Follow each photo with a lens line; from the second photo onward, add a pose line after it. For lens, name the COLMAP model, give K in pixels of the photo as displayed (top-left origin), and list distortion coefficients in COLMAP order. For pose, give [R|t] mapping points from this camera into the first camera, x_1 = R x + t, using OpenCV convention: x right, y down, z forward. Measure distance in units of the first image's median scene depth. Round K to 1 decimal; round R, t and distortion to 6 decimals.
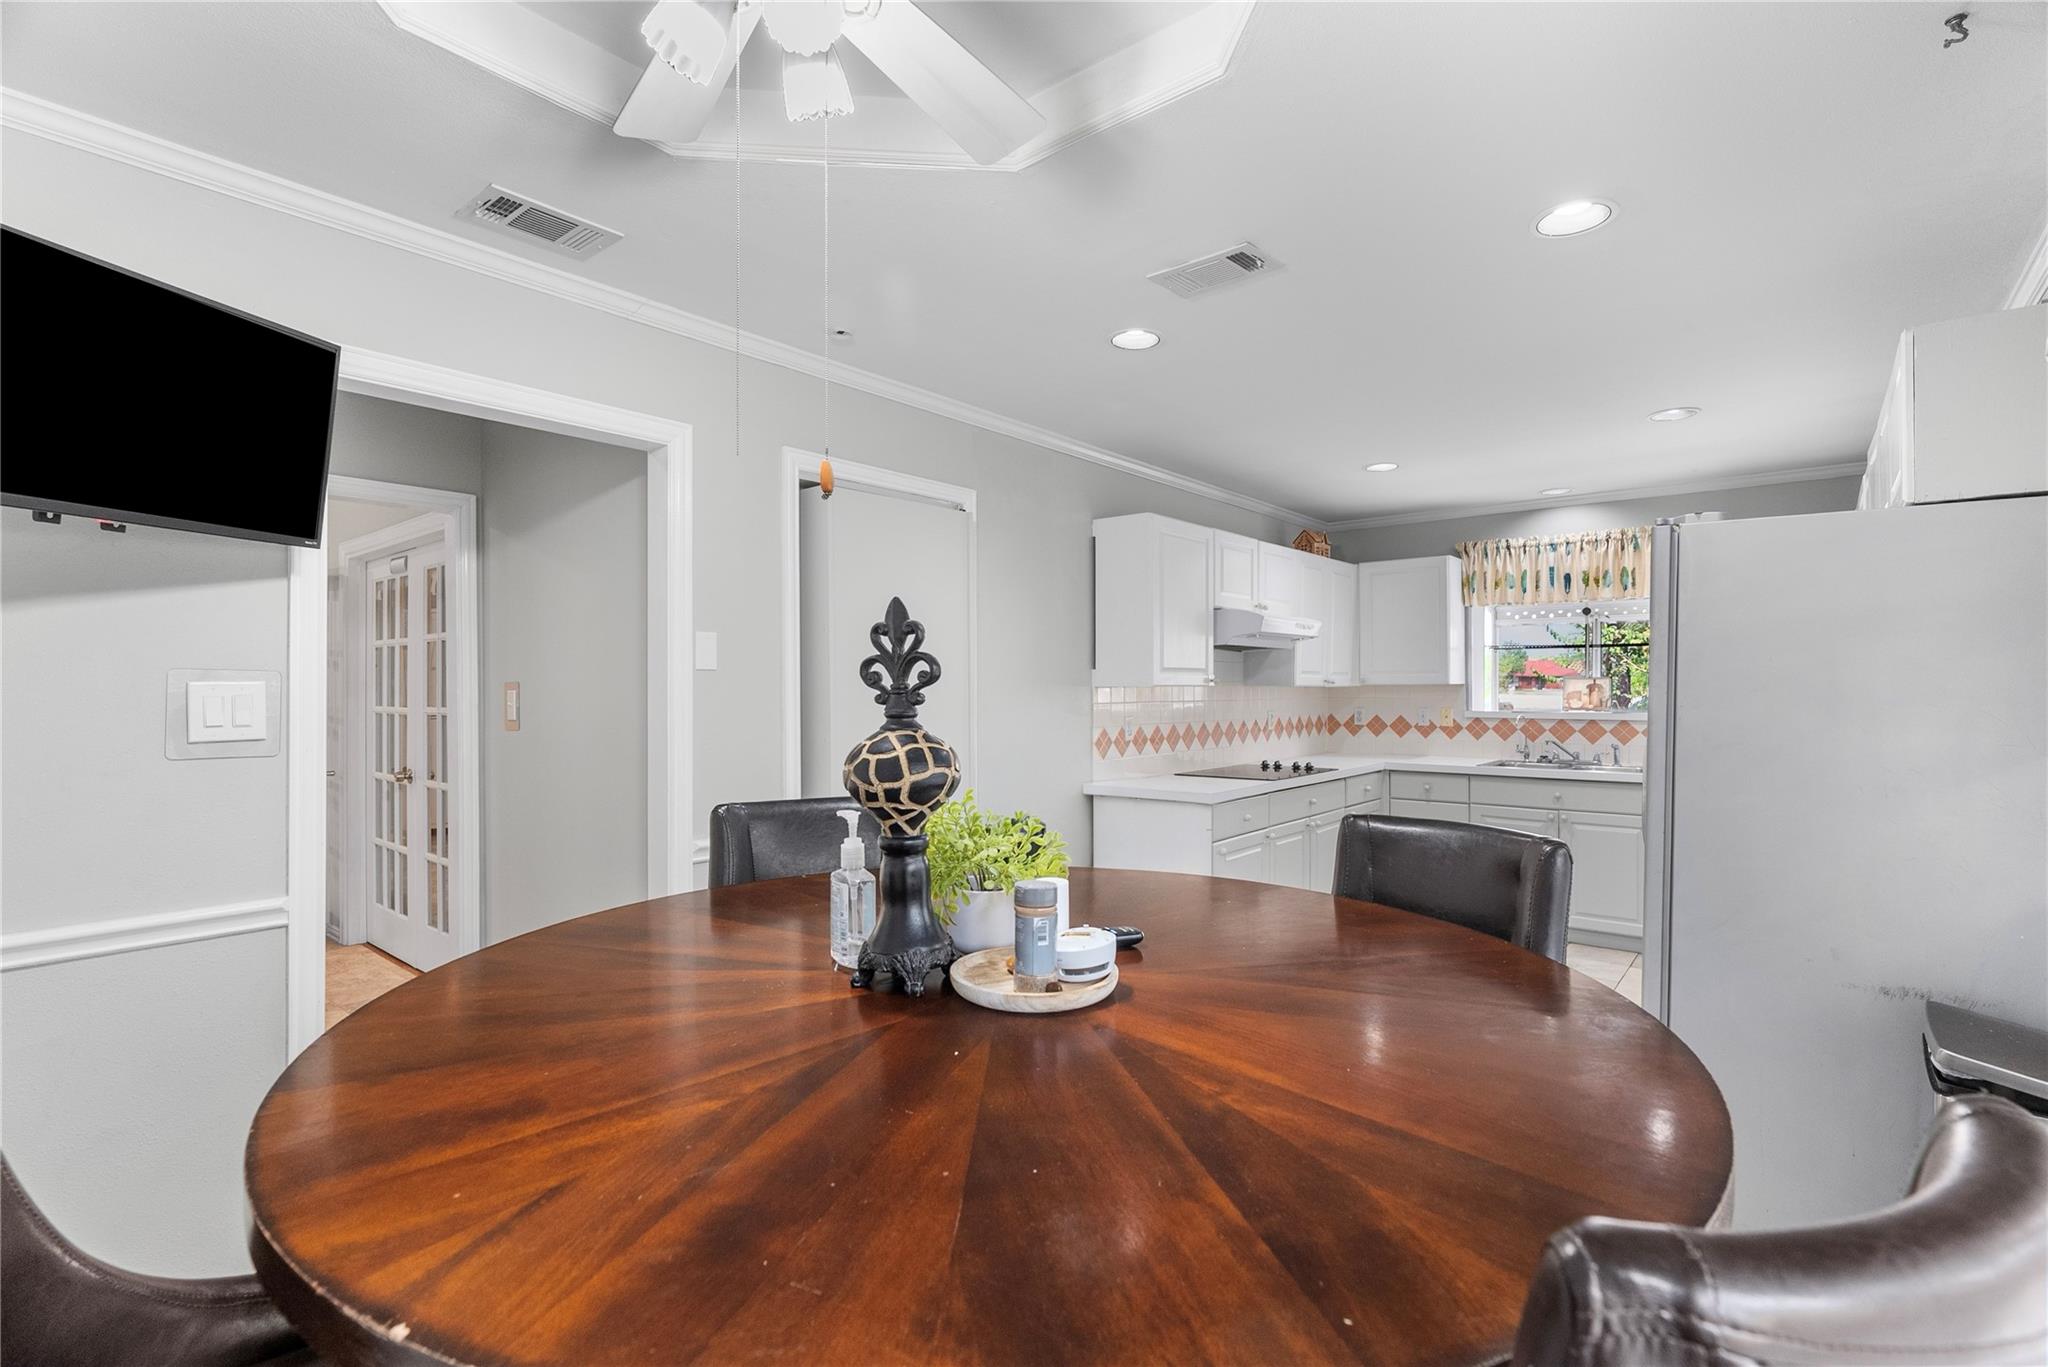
lens RADIAL K [[937.9, 0, 1026.6], [0, 937.9, 689.4], [0, 0, 1]] dist [-0.000353, 0.000400]
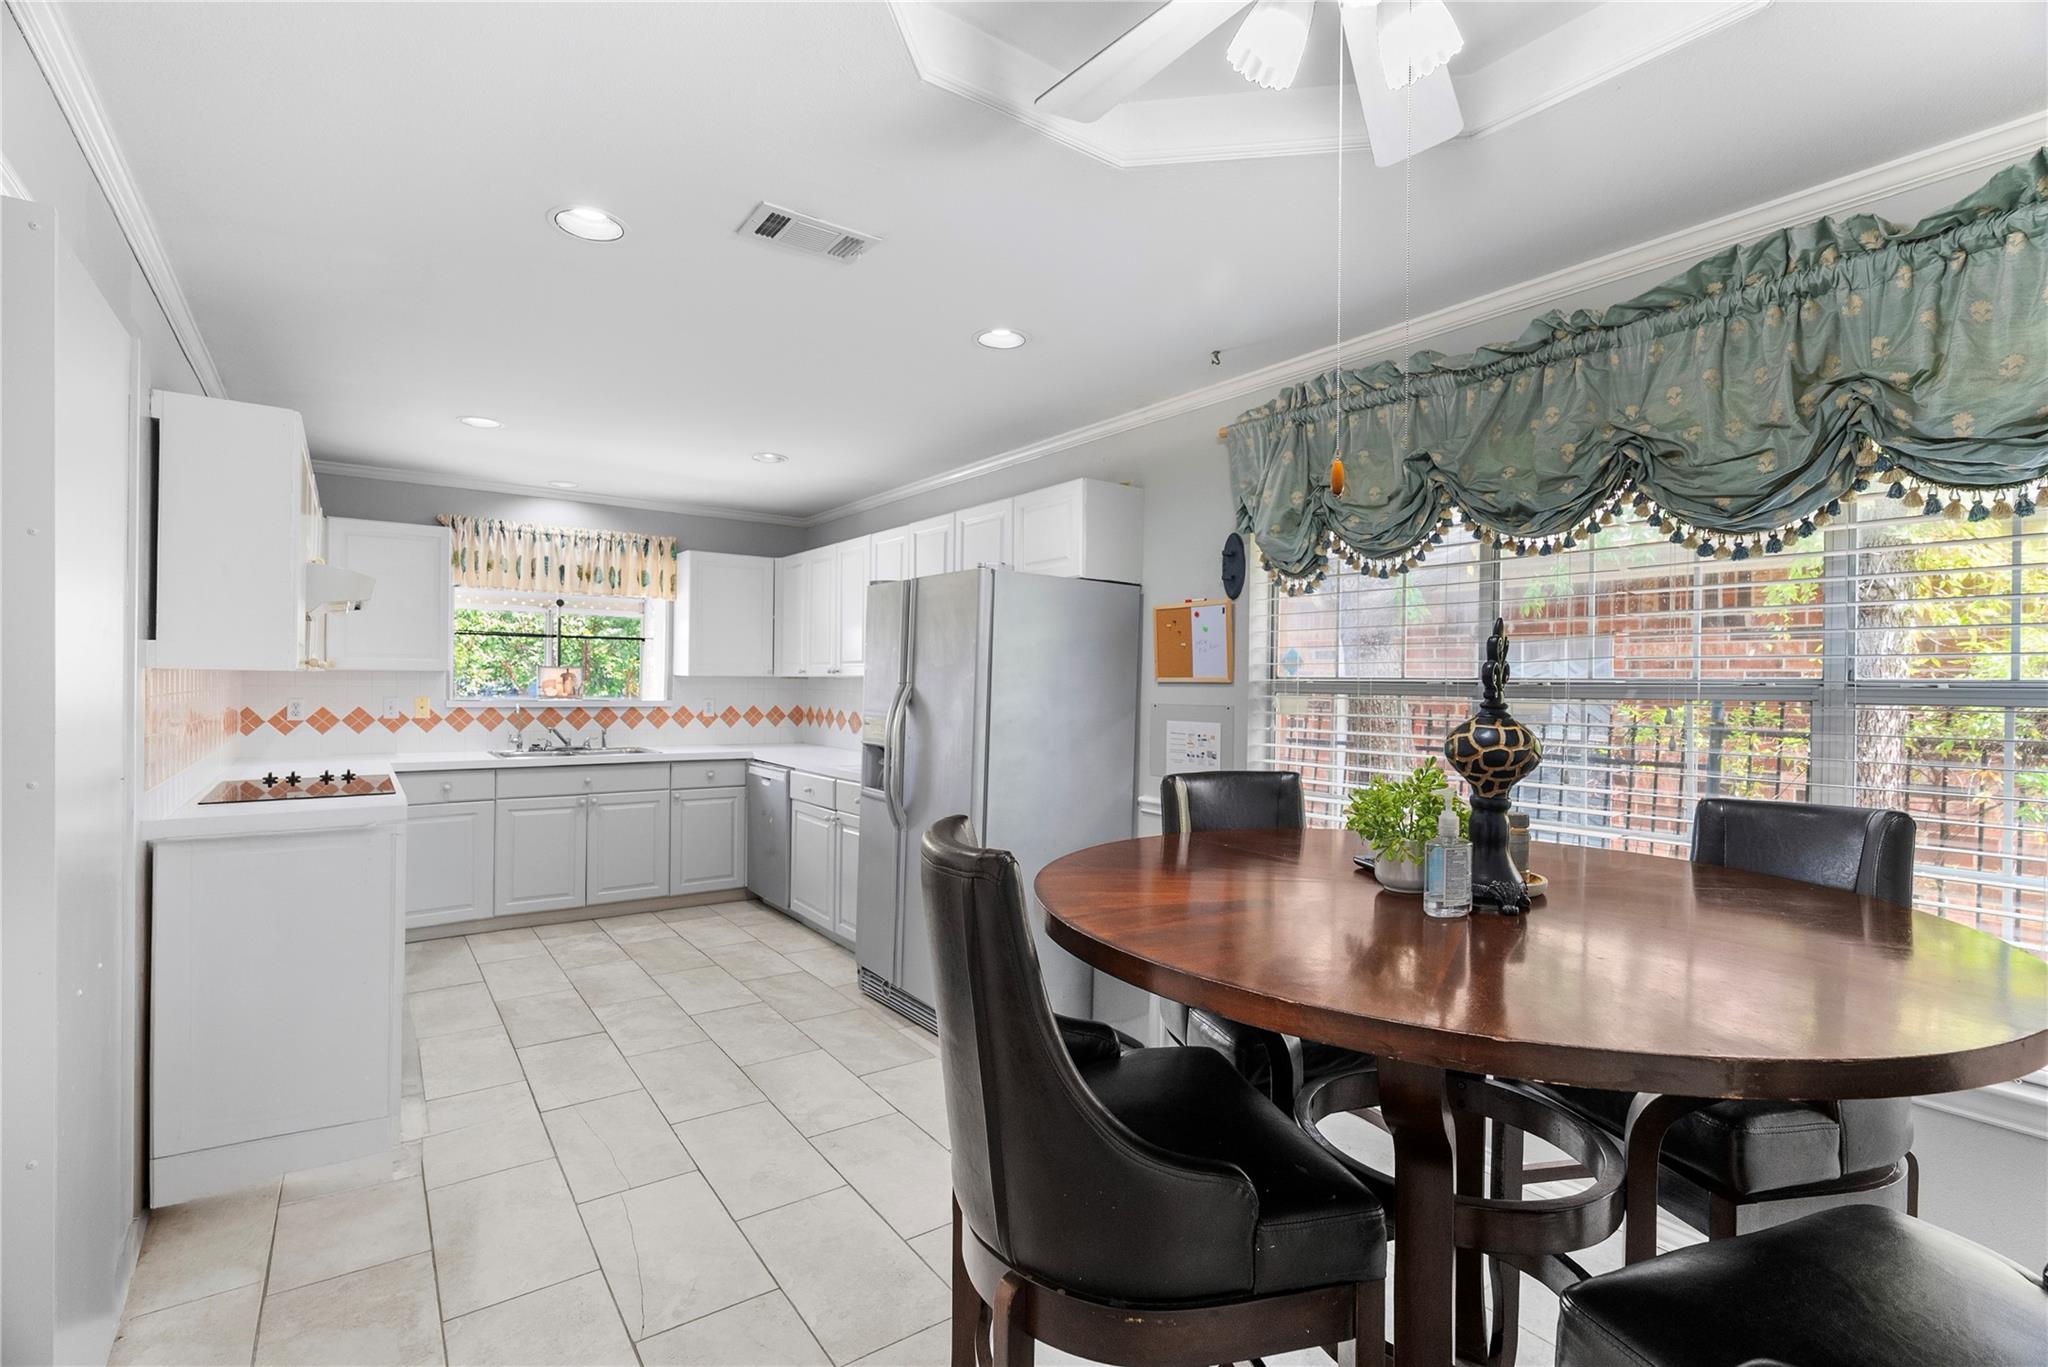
lens RADIAL K [[937.9, 0, 1025.5], [0, 937.9, 682.7], [0, 0, 1]] dist [-0.000353, 0.000400]
pose [[0.253043, 0.002588, 0.967452, -0.278674], [-0.011556, 0.999933, 0.000348, -0.001066], [-0.967386, -0.011268, 0.253056, 0.239212]]
